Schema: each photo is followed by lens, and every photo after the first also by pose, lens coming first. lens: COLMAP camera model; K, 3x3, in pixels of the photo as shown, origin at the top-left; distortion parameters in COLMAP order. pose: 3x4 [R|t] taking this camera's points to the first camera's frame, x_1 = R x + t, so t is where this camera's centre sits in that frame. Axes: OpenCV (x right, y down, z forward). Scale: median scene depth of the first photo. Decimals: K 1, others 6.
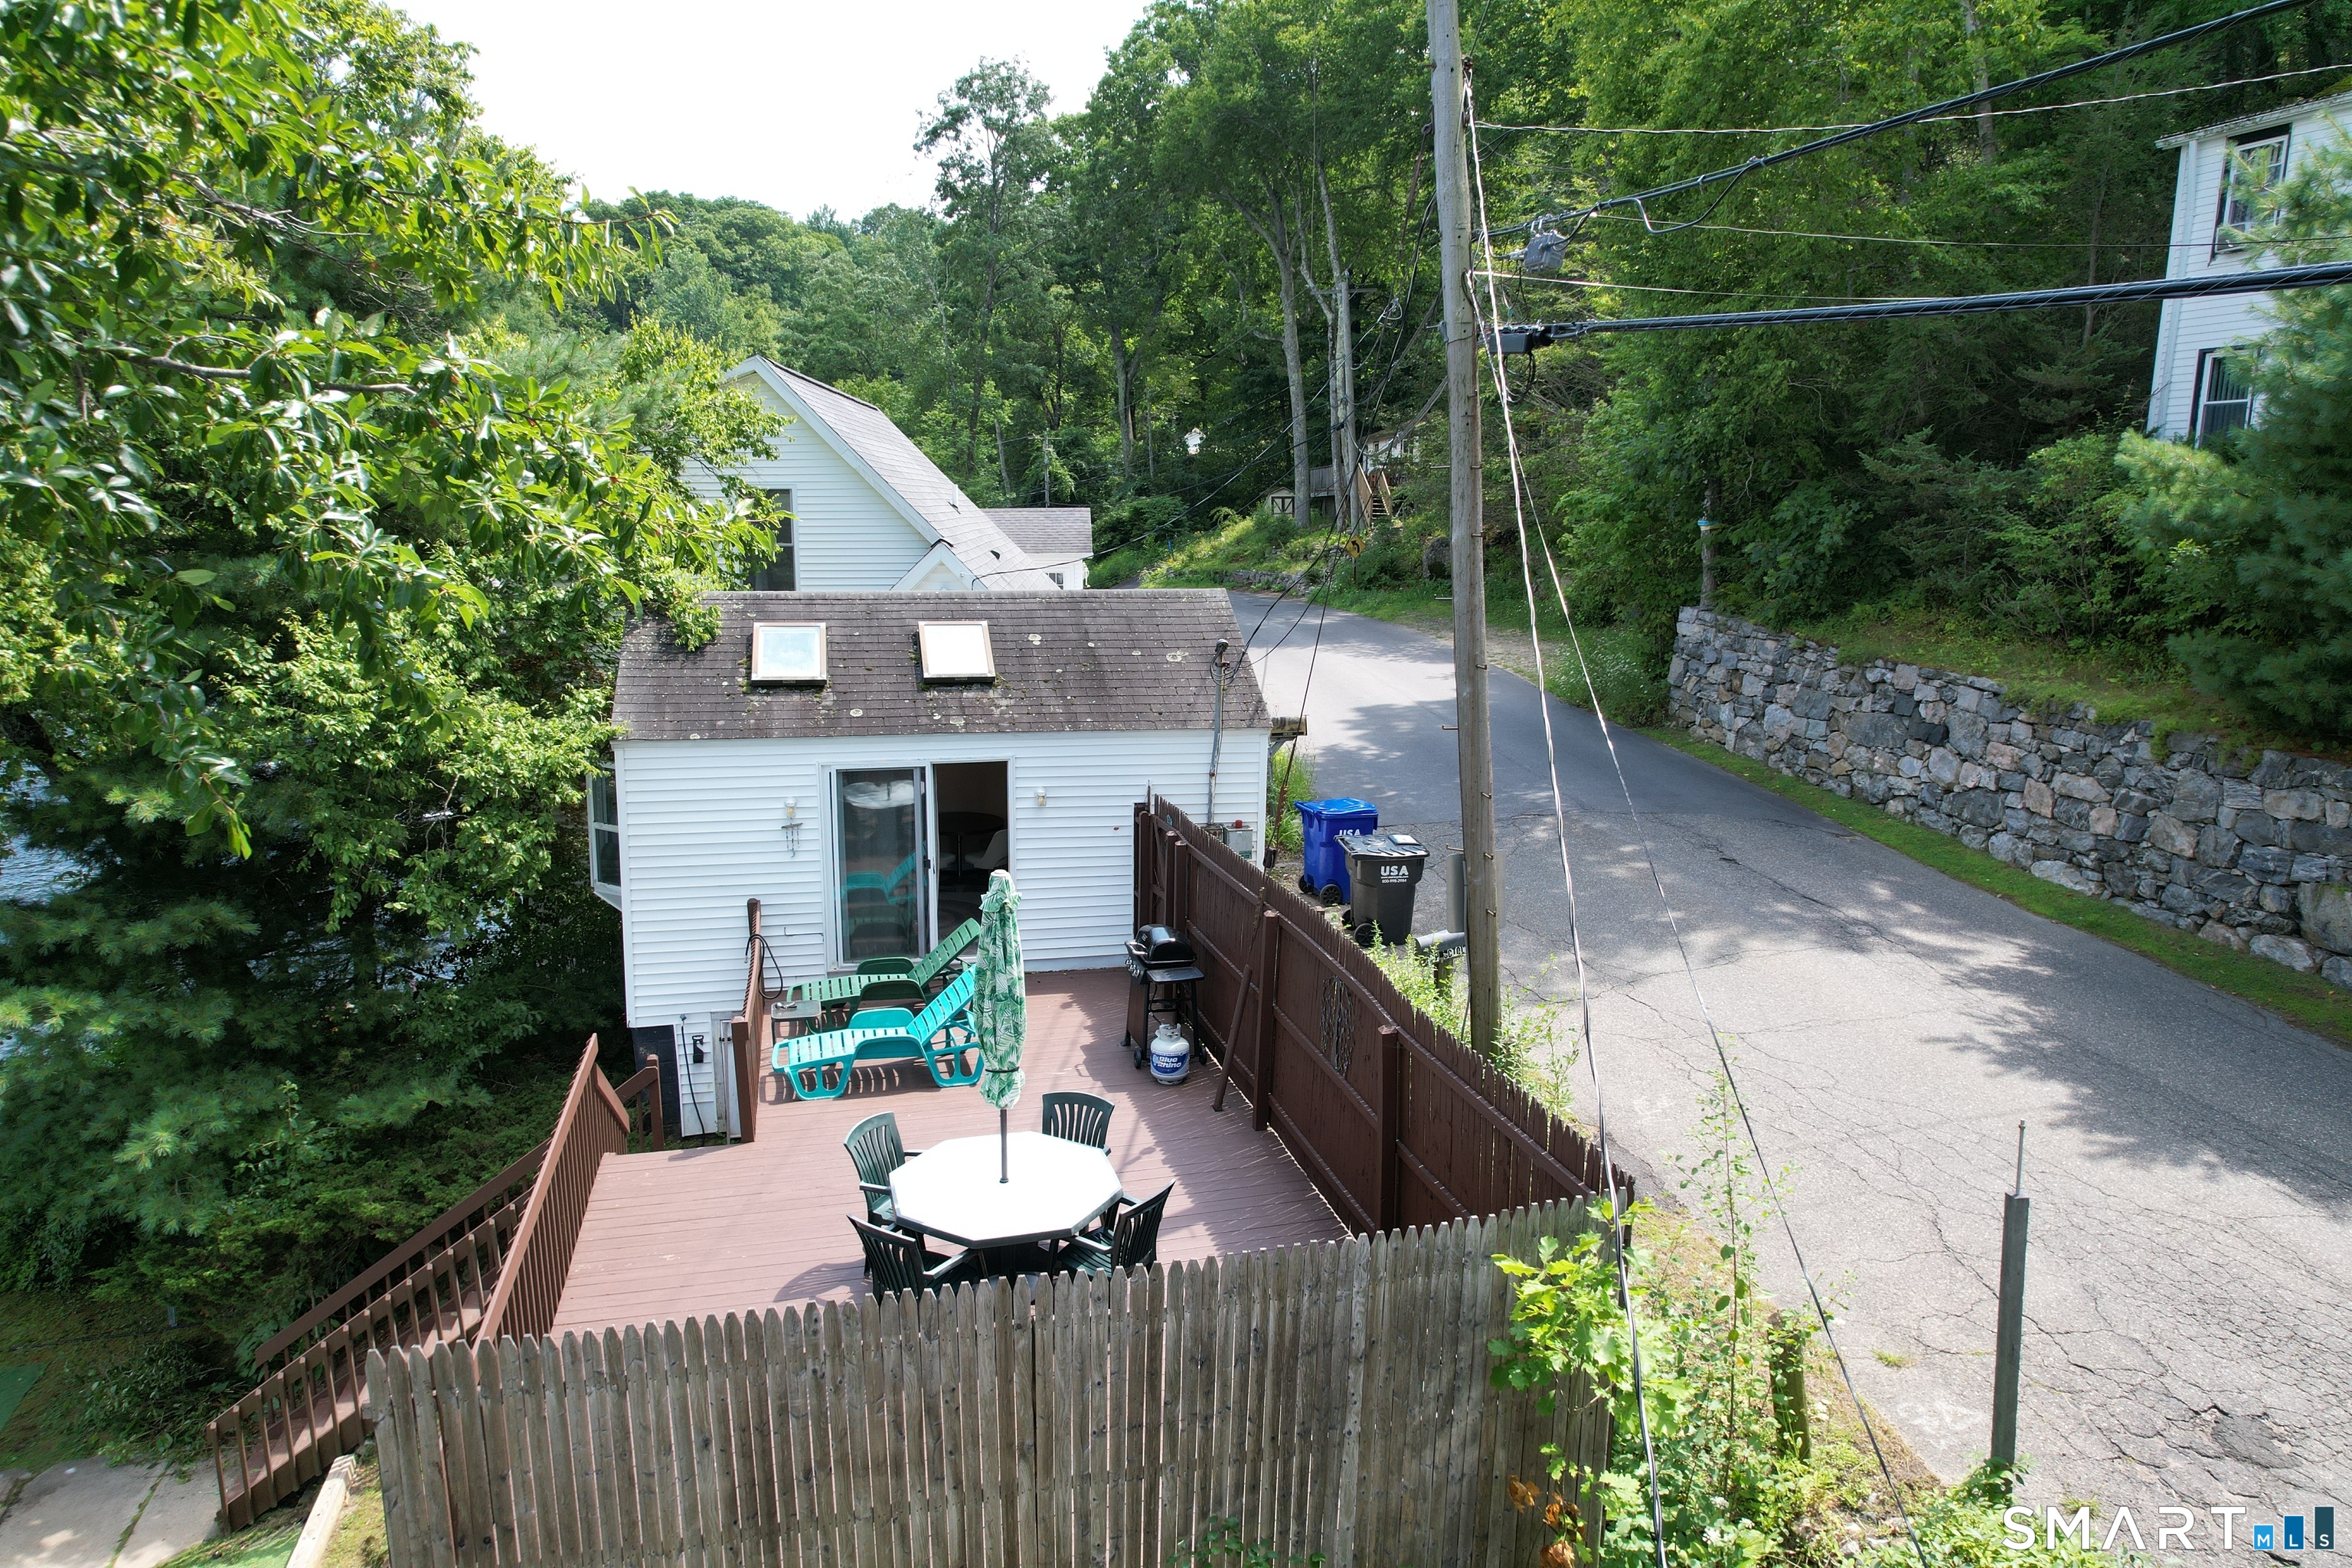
lens RADIAL K [[1488.6, 0, 1161.8], [0, 1488.6, 779.2], [0, 0, 1]] dist [-0.072142, 0.075734]
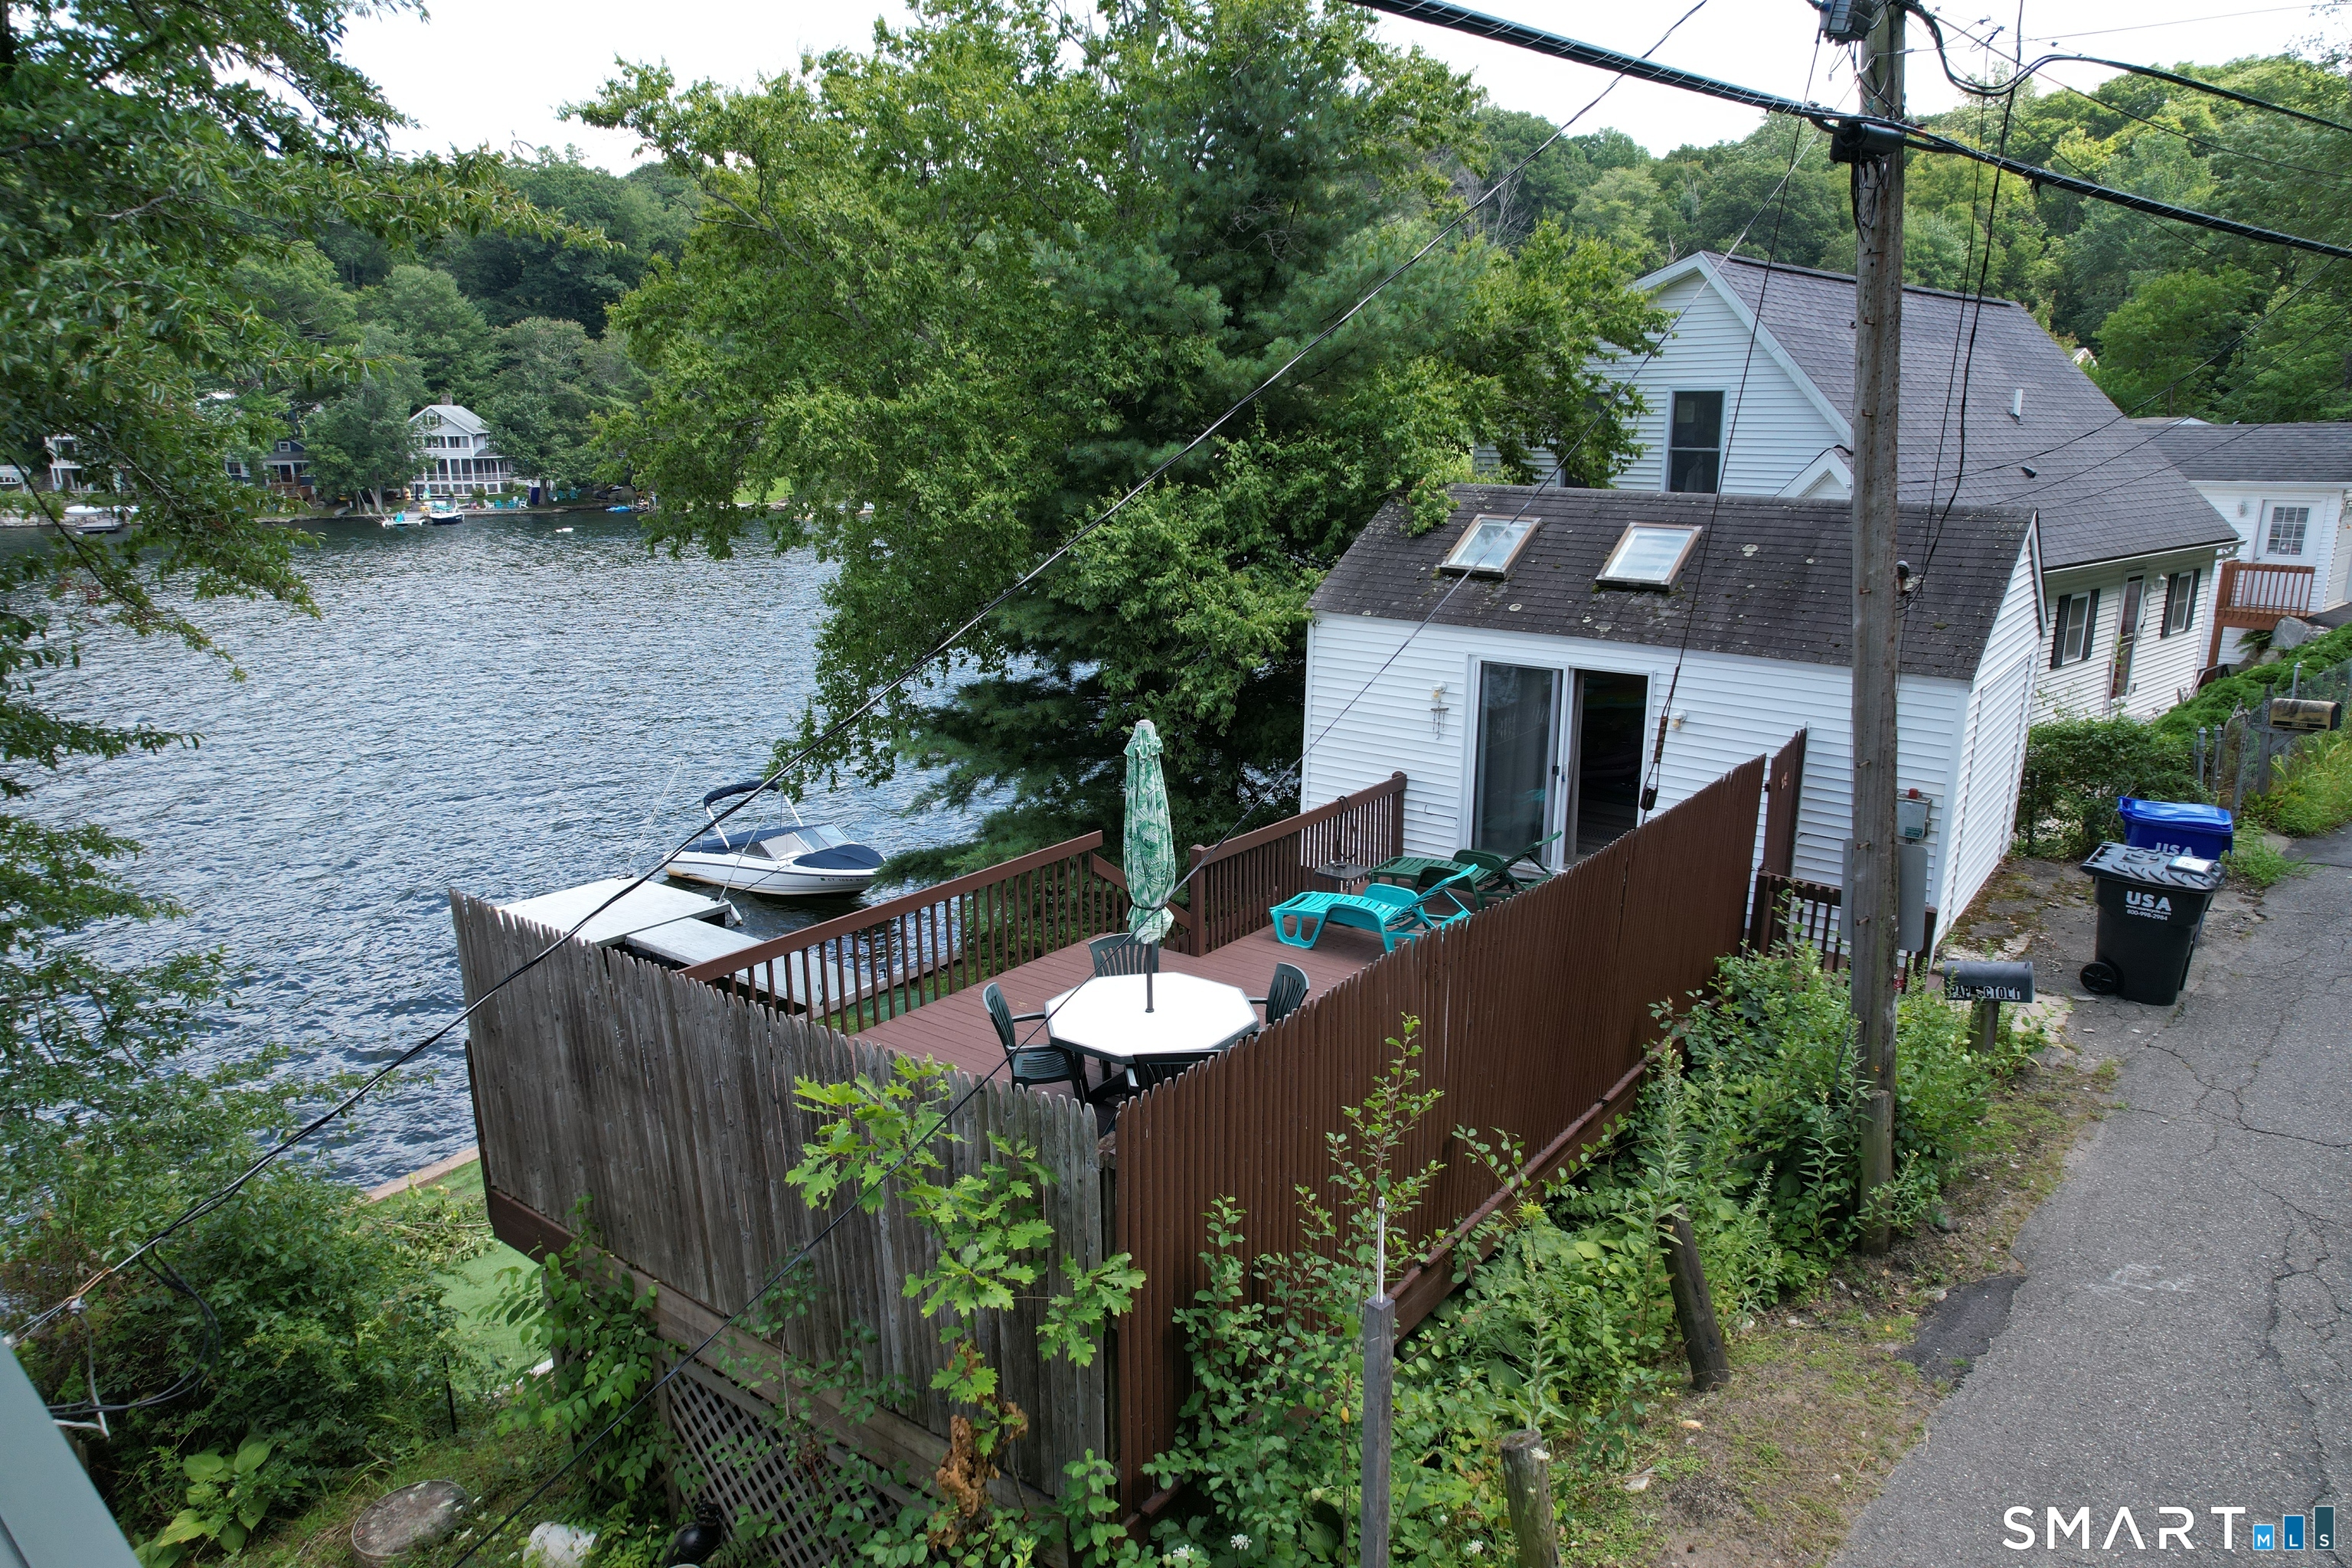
lens RADIAL K [[1488.6, 0, 1161.8], [0, 1488.6, 779.2], [0, 0, 1]] dist [-0.072142, 0.075734]
pose [[0.639614, 0.181688, -0.746916, 0.400628], [-0.137052, 0.983051, 0.121765, -0.019787], [0.756380, 0.024484, 0.653675, 0.172244]]
